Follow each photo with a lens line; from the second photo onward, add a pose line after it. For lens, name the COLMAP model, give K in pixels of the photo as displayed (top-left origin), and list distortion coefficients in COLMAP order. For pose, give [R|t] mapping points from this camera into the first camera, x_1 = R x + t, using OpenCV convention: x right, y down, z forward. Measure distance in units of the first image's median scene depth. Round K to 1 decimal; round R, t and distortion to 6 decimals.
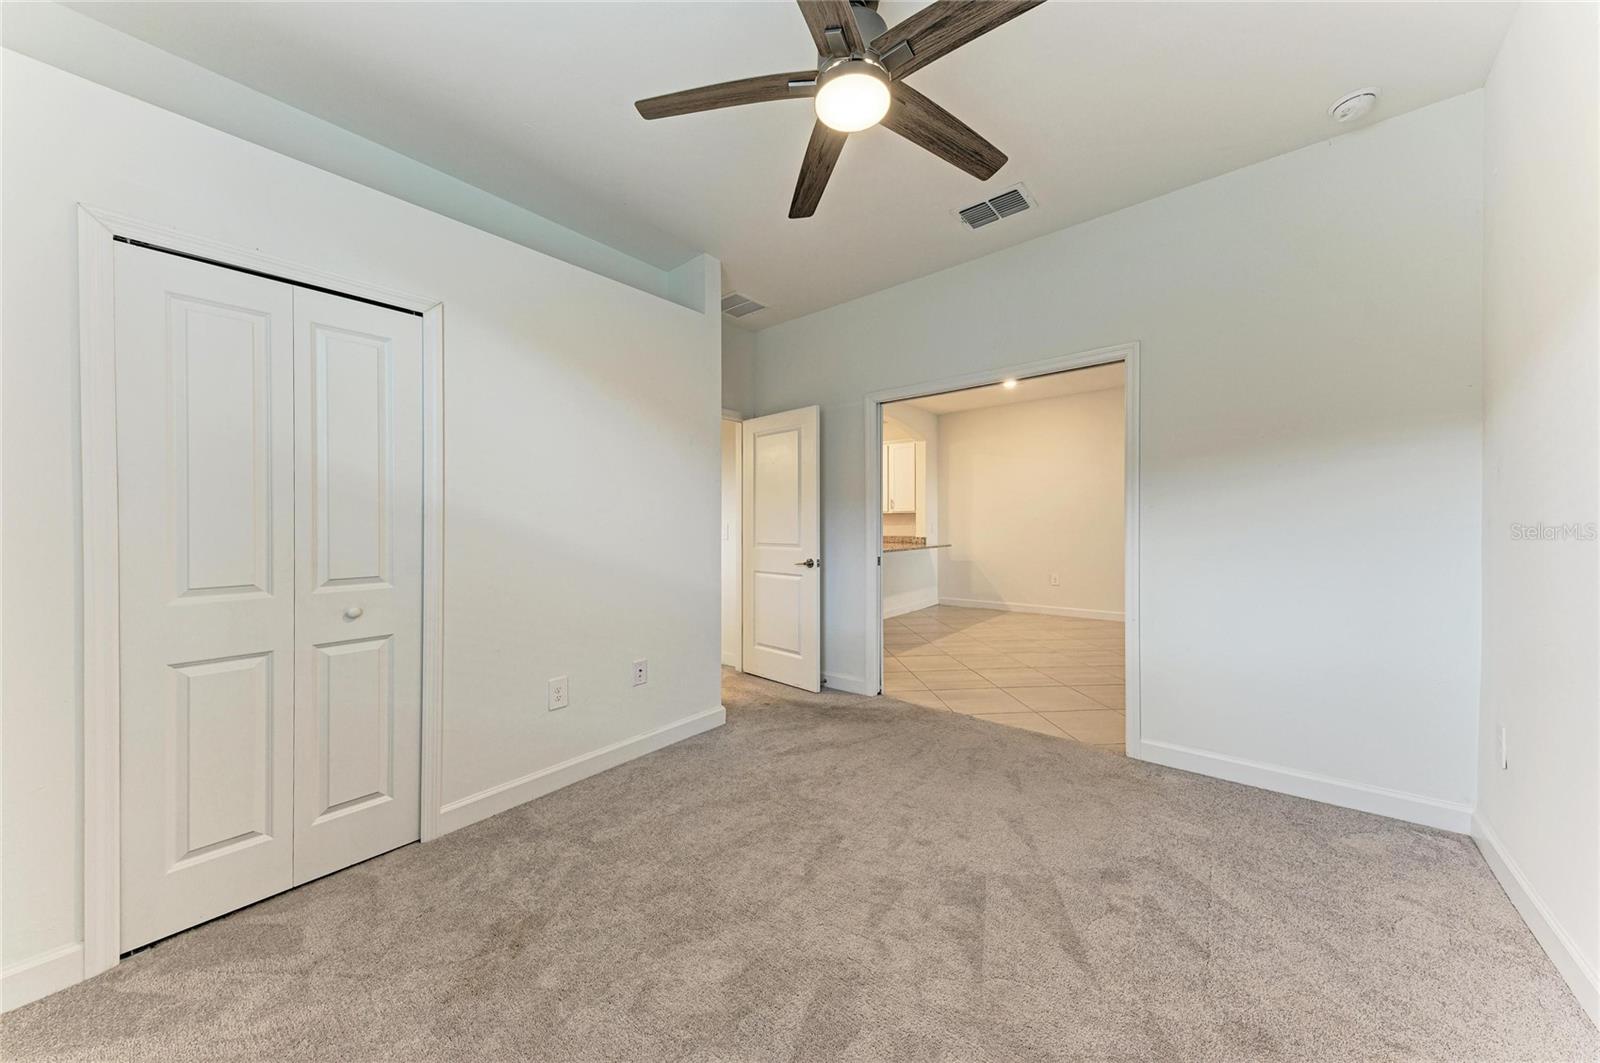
lens RADIAL K [[548.2, 0, 801.3], [0, 548.2, 530.3], [0, 0, 1]] dist [0.009661, -0.000368]
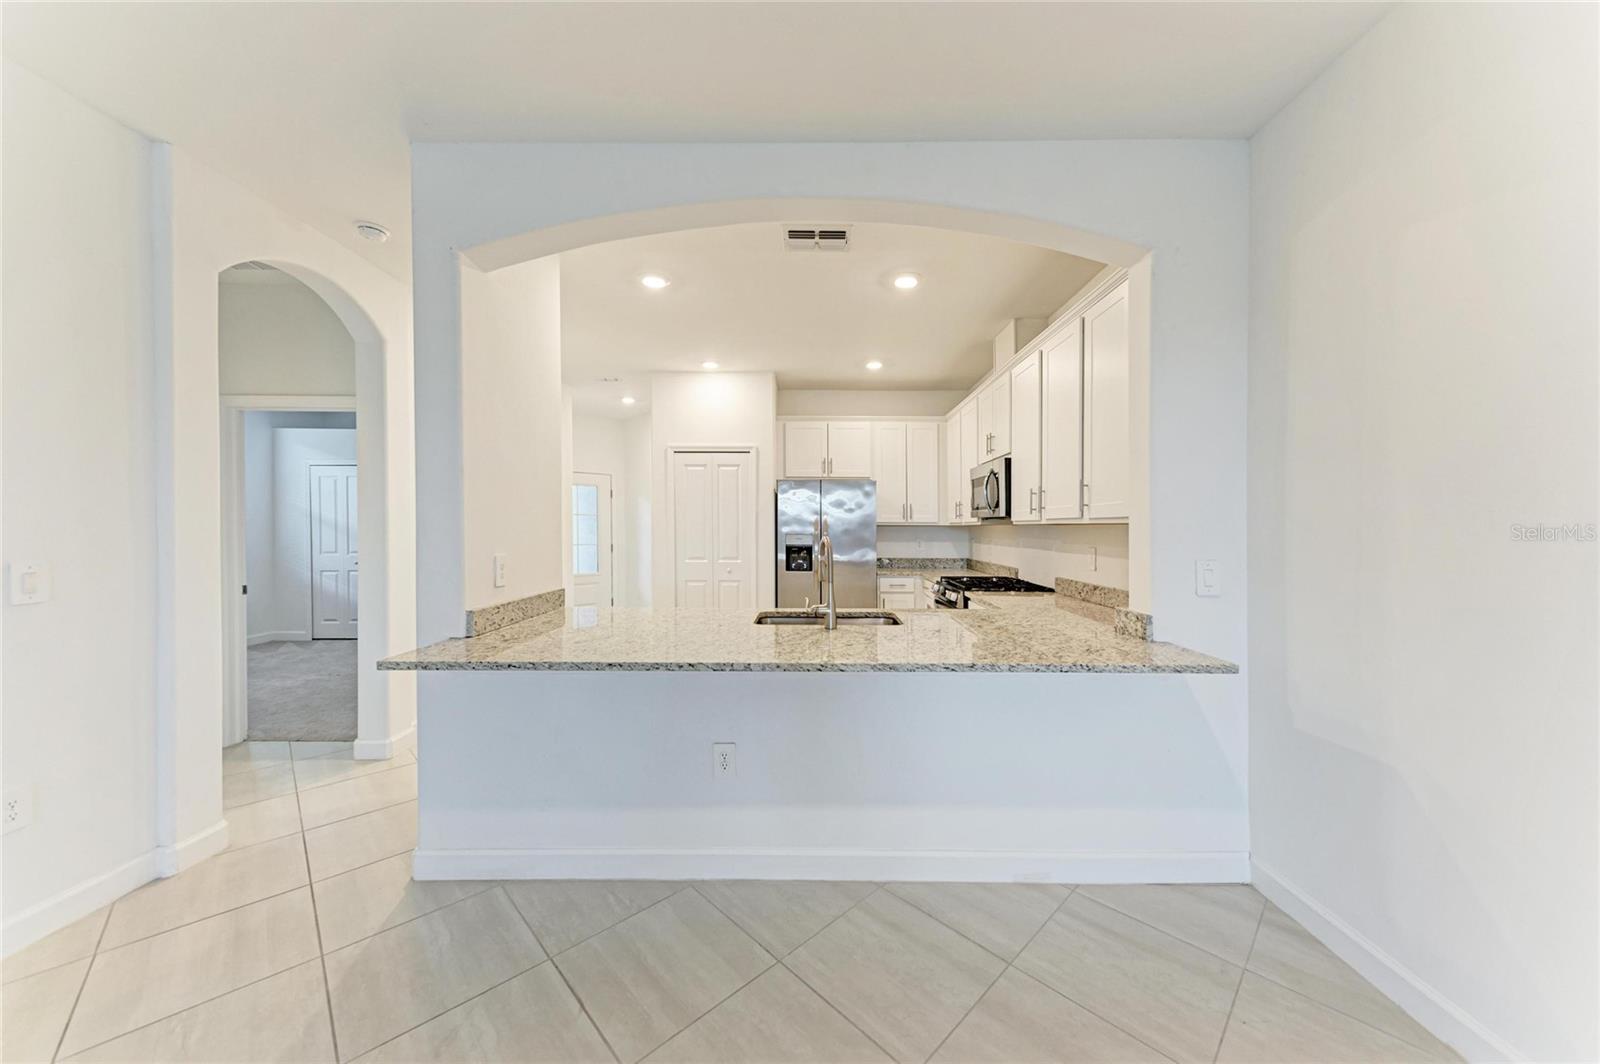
lens RADIAL K [[555.4, 0, 811.1], [0, 555.4, 525.3], [0, 0, 1]] dist [0.009141, -0.000075]
pose [[0.634395, 0.010407, -0.772939, 0.346249], [-0.016832, 0.999858, -0.000353, -0.029366], [0.772826, 0.013235, 0.634480, 0.729140]]
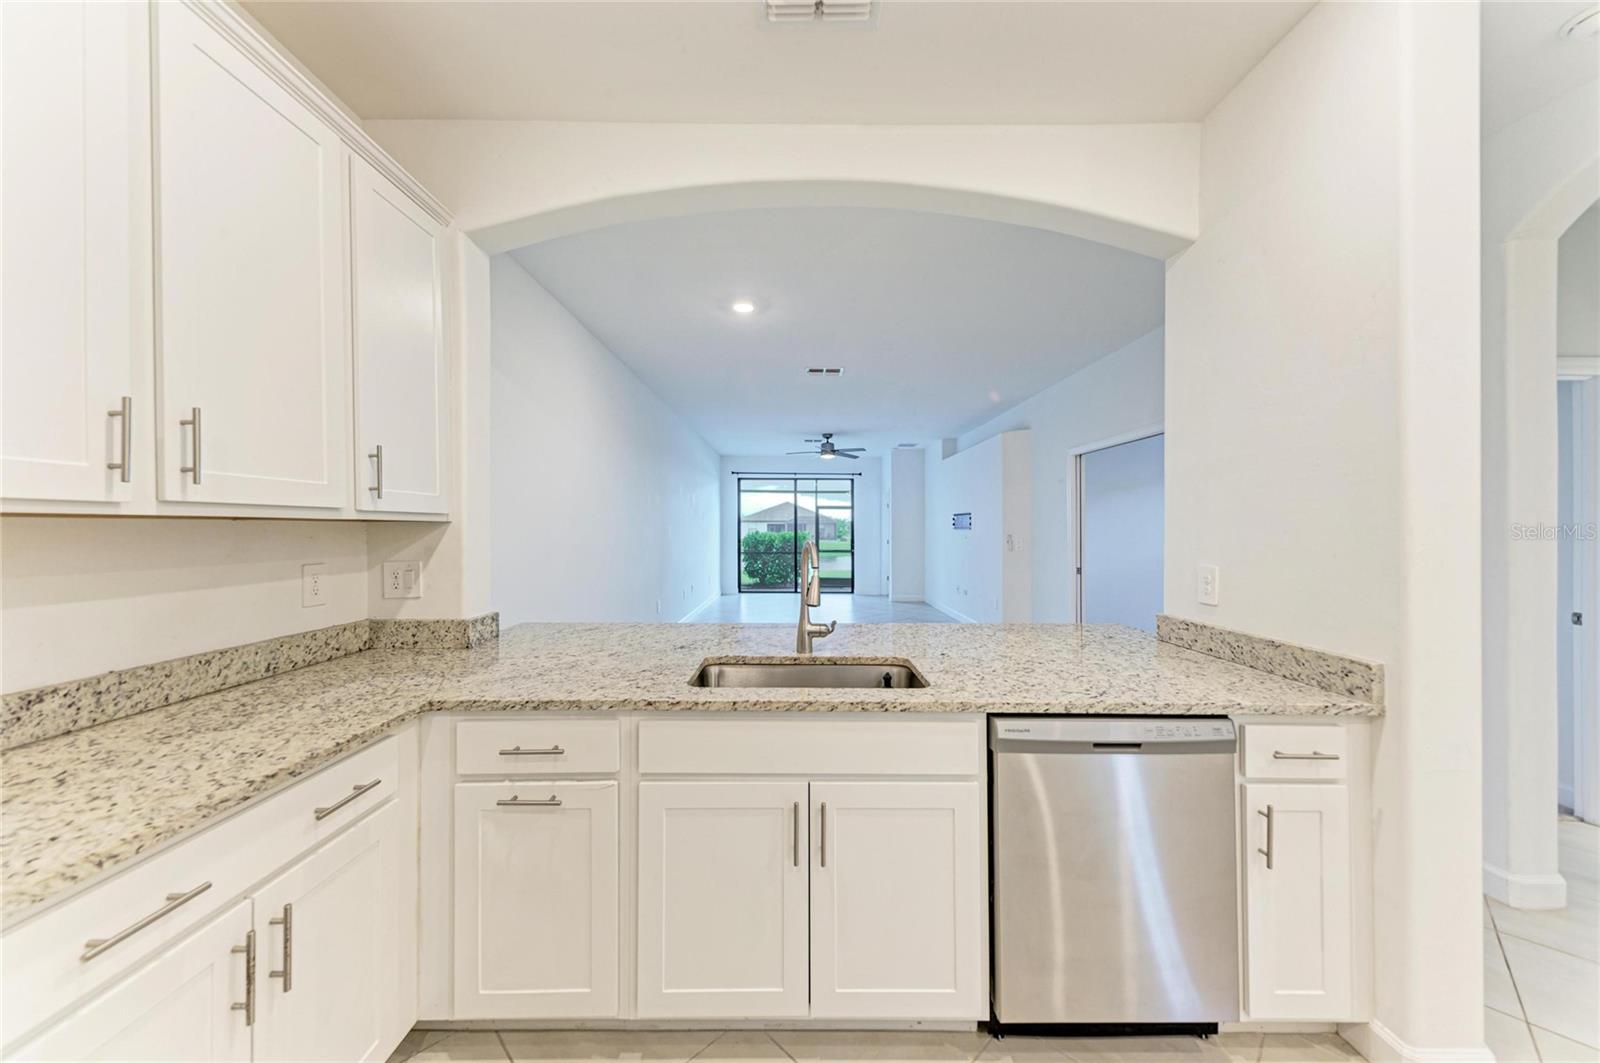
lens RADIAL K [[553.2, 0, 798.9], [0, 553.2, 534.2], [0, 0, 1]] dist [0.021742, -0.005830]
pose [[-0.639842, 0.000277, 0.768507, -0.088316], [0.009675, 0.999924, 0.007695, -0.028143], [-0.768446, 0.012359, -0.639795, 1.106352]]
